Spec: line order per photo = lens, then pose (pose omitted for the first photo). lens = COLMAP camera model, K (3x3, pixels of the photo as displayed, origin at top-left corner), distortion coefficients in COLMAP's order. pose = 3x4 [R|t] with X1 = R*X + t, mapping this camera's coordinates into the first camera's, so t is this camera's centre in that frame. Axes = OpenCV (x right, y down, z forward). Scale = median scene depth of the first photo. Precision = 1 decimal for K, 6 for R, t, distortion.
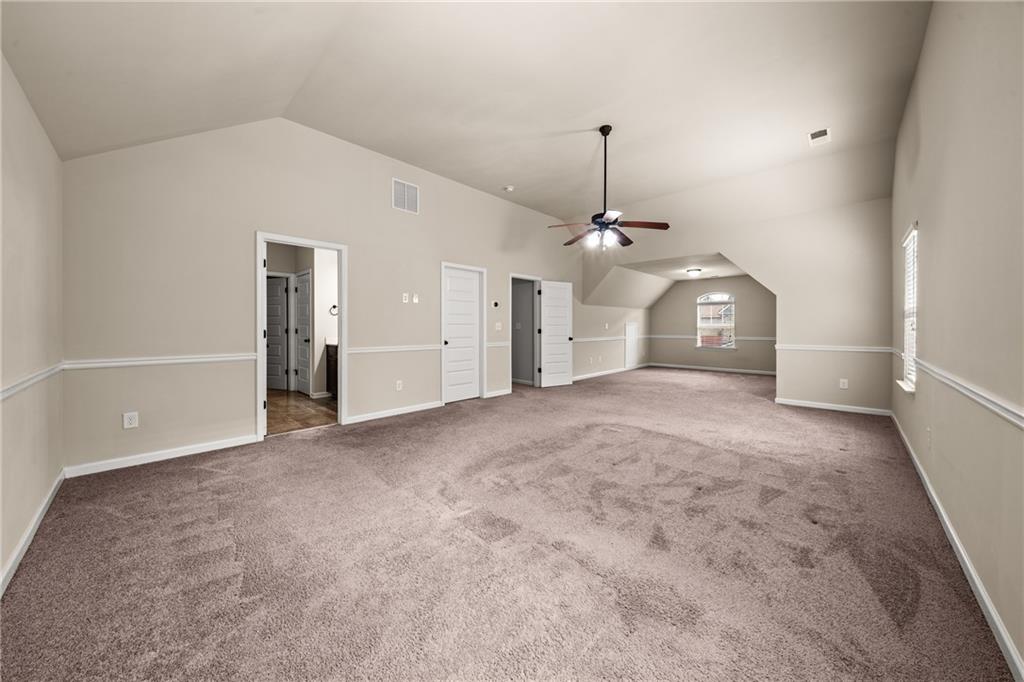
lens RADIAL K [[352.4, 0, 502.4], [0, 352.4, 325.6], [0, 0, 1]] dist [-0.004094, 0.000051]
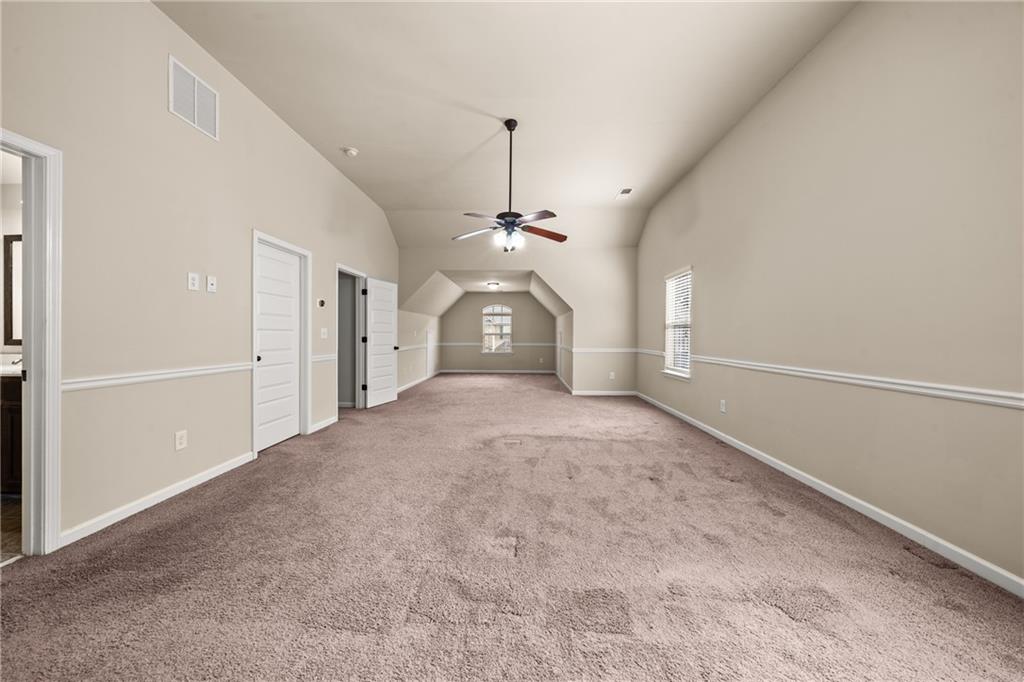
lens RADIAL K [[352.4, 0, 504.1], [0, 352.4, 334.3], [0, 0, 1]] dist [-0.004094, 0.000051]
pose [[0.744000, 0.002911, 0.668173, -0.285166], [-0.004069, 0.999992, 0.000175, 0.003068], [-0.668167, -0.002849, 0.744006, 0.257067]]
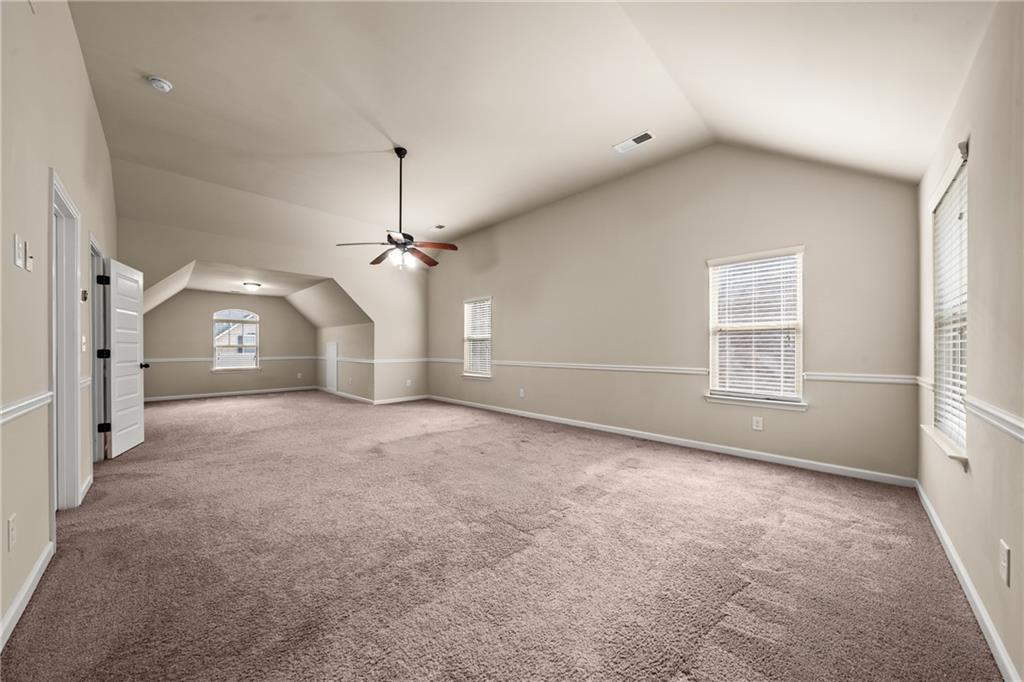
lens RADIAL K [[352.4, 0, 509.0], [0, 352.4, 348.1], [0, 0, 1]] dist [-0.004094, 0.000051]
pose [[0.006833, -0.001321, 0.999976, -0.597139], [-0.001233, 0.999998, 0.001329, 0.008265], [-0.999976, -0.001242, 0.006831, 0.561564]]
